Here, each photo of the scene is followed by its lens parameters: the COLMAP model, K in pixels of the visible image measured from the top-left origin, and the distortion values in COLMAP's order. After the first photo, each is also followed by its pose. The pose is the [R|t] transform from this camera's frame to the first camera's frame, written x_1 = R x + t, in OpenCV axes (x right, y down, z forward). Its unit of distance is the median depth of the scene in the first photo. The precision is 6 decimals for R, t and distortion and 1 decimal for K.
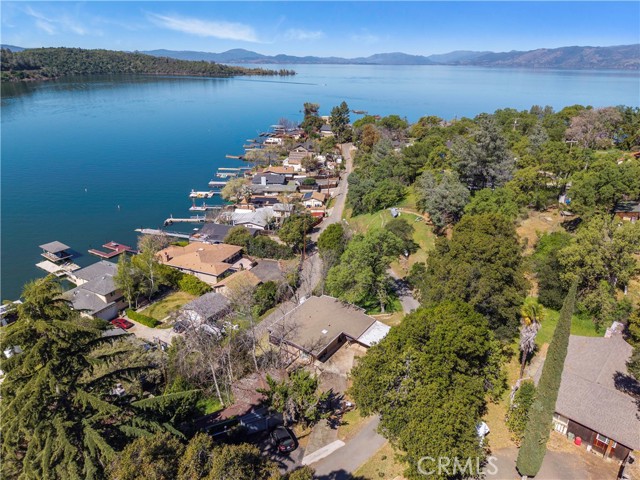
lens RADIAL K [[440.7, 0, 320.0], [0, 440.7, 240.0], [0, 0, 1]] dist [0.047648, -0.045883]
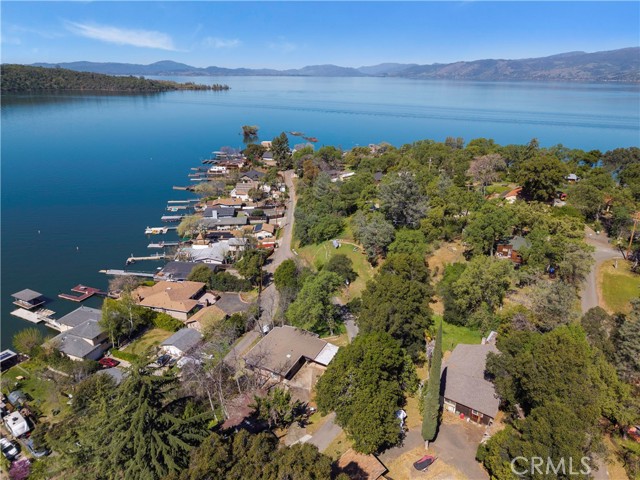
lens RADIAL K [[440.7, 0, 320.0], [0, 440.7, 240.0], [0, 0, 1]] dist [0.047648, -0.045883]
pose [[0.989947, -0.058047, 0.128979, -0.027459], [0.060891, 0.997978, -0.018216, -0.060174], [-0.127660, 0.025887, 0.991480, -0.180486]]
